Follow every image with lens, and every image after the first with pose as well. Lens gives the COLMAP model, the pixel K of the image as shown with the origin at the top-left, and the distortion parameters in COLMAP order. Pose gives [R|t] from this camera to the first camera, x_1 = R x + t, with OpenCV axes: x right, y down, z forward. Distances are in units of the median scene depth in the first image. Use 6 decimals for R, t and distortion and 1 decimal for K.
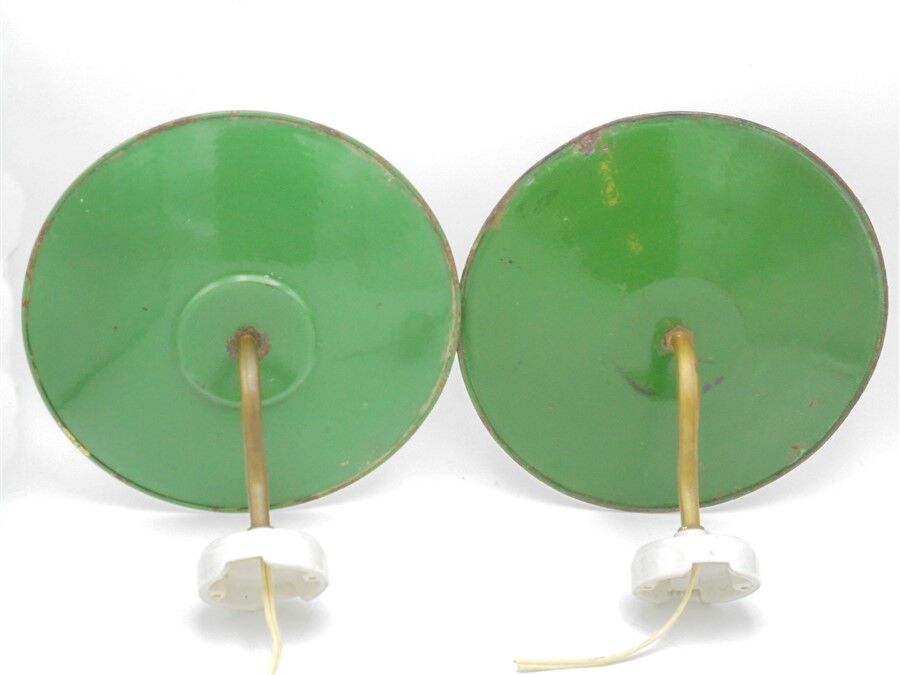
lens RADIAL K [[1743.7, 0, 449.2], [0, 1743.7, 340.9], [0, 0, 1]] dist [-0.041888, 0.000000]
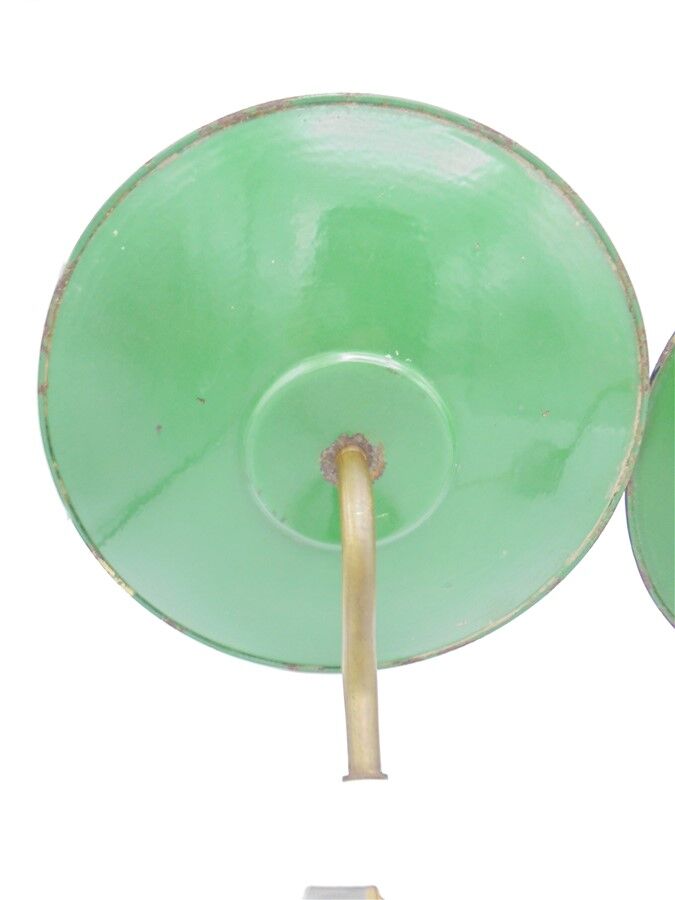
lens RADIAL K [[678.9, 0, 341.3], [0, 678.9, 446.2], [0, 0, 1]] dist [-0.008937, -0.001075]
pose [[0.996112, 0.047409, -0.074253, -0.100890], [-0.049723, 0.998323, -0.029634, 0.004222], [0.072724, 0.033211, 0.996799, 0.743051]]
